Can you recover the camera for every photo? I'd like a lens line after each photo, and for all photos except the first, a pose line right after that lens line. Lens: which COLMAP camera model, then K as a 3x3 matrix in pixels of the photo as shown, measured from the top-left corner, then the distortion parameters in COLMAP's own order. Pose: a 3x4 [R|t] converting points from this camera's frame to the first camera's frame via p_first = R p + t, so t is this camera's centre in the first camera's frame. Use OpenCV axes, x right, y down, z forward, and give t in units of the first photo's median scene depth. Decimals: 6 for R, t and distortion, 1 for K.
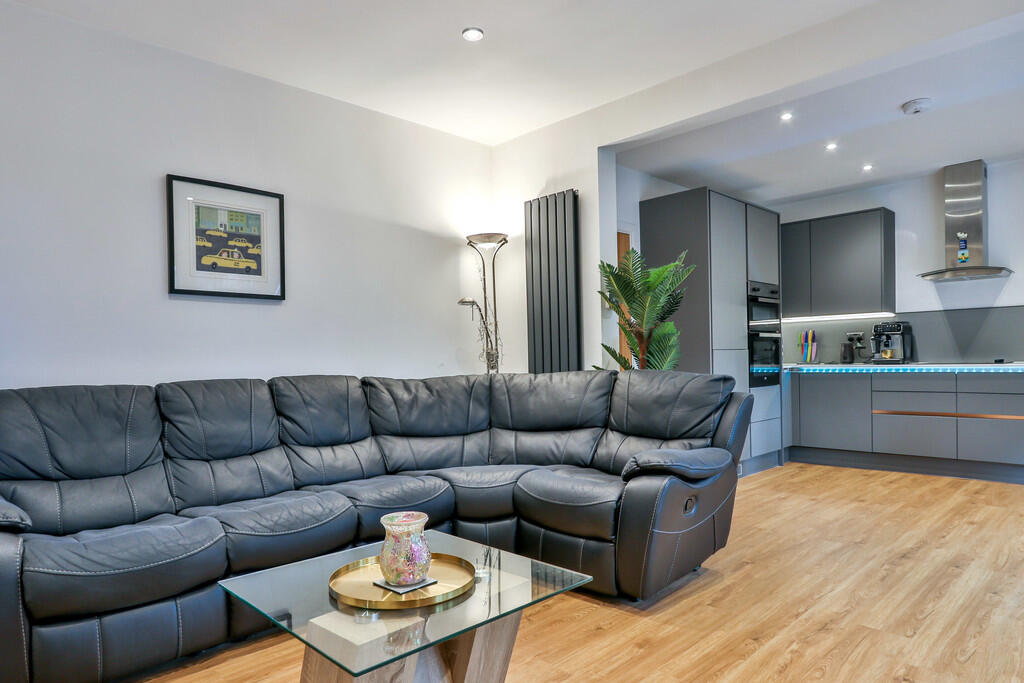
lens RADIAL K [[627.3, 0, 530.0], [0, 627.3, 366.8], [0, 0, 1]] dist [0.008049, 0.001851]
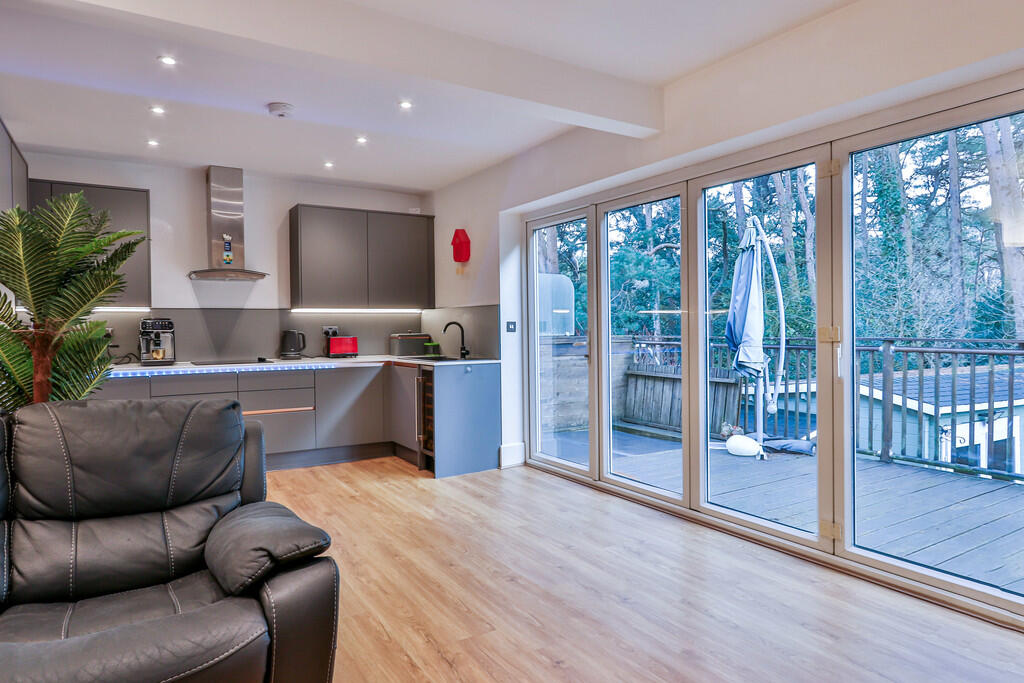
lens RADIAL K [[627.3, 0, 517.3], [0, 627.3, 337.4], [0, 0, 1]] dist [0.008049, 0.001851]
pose [[0.234884, 0.004525, 0.972013, -0.194516], [0.017920, 0.999799, -0.008984, -0.028114], [-0.971858, 0.019528, 0.234756, 0.303053]]
